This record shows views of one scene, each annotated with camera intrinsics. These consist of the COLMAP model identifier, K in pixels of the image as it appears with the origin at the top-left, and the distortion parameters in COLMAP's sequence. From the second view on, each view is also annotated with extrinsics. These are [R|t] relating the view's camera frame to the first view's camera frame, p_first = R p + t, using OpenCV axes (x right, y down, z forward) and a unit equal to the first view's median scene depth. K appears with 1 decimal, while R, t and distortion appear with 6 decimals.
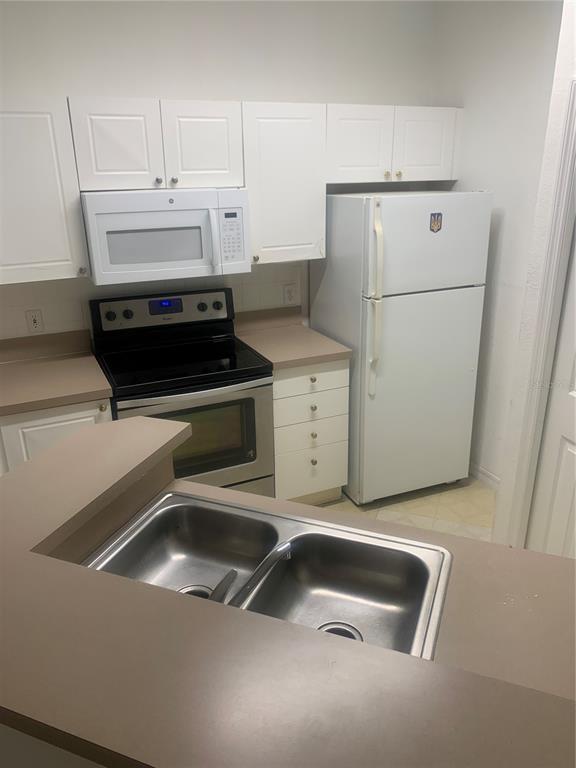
lens RADIAL K [[589.5, 0, 294.8], [0, 589.5, 381.3], [0, 0, 1]] dist [0.054144, -0.001619]
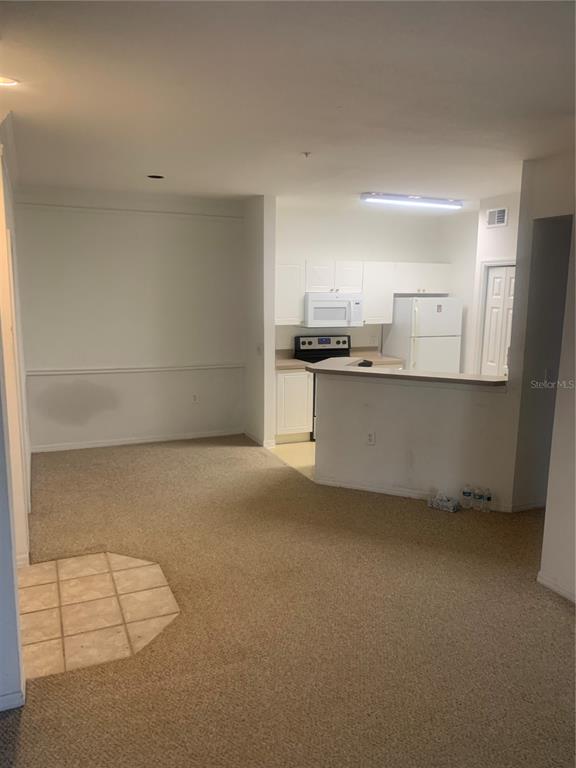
lens RADIAL K [[589.5, 0, 285.1], [0, 589.5, 388.6], [0, 0, 1]] dist [0.054144, -0.001619]
pose [[0.998769, 0.032120, -0.037788, -0.289263], [-0.038455, 0.982715, -0.181087, 0.510917], [0.031319, 0.182317, 0.982741, -1.332336]]
